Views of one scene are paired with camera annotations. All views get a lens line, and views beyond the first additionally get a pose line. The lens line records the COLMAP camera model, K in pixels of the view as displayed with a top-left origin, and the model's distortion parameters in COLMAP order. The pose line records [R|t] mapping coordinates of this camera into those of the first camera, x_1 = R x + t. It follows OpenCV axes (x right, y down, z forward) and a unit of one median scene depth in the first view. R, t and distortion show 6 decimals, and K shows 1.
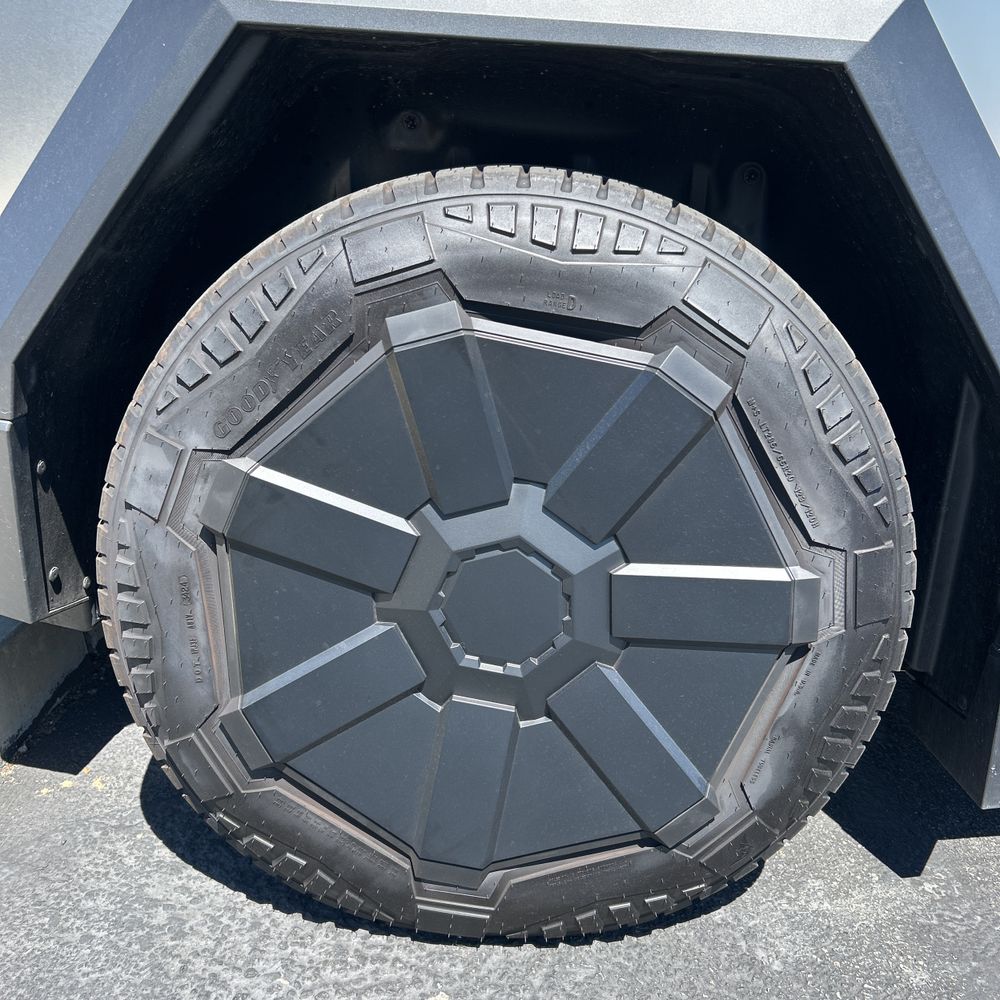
lens RADIAL K [[1023.4, 0, 505.6], [0, 1023.4, 498.0], [0, 0, 1]] dist [0.029306, 0.000000]
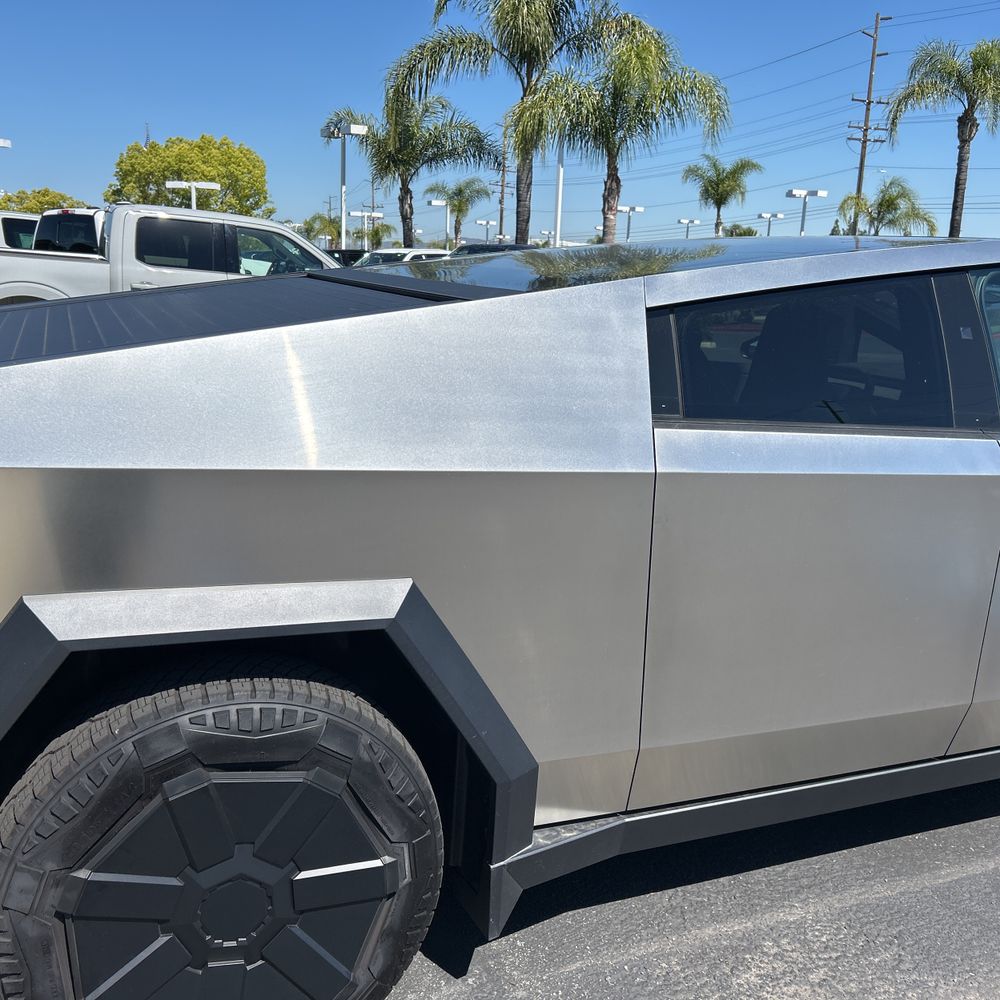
lens RADIAL K [[1023.4, 0, 501.4], [0, 1023.4, 501.8], [0, 0, 1]] dist [0.029306, 0.000000]
pose [[0.918690, -0.090381, 0.384500, -0.207078], [0.097310, 0.995253, 0.001442, -0.580823], [-0.382805, 0.036091, 0.923124, -0.921112]]
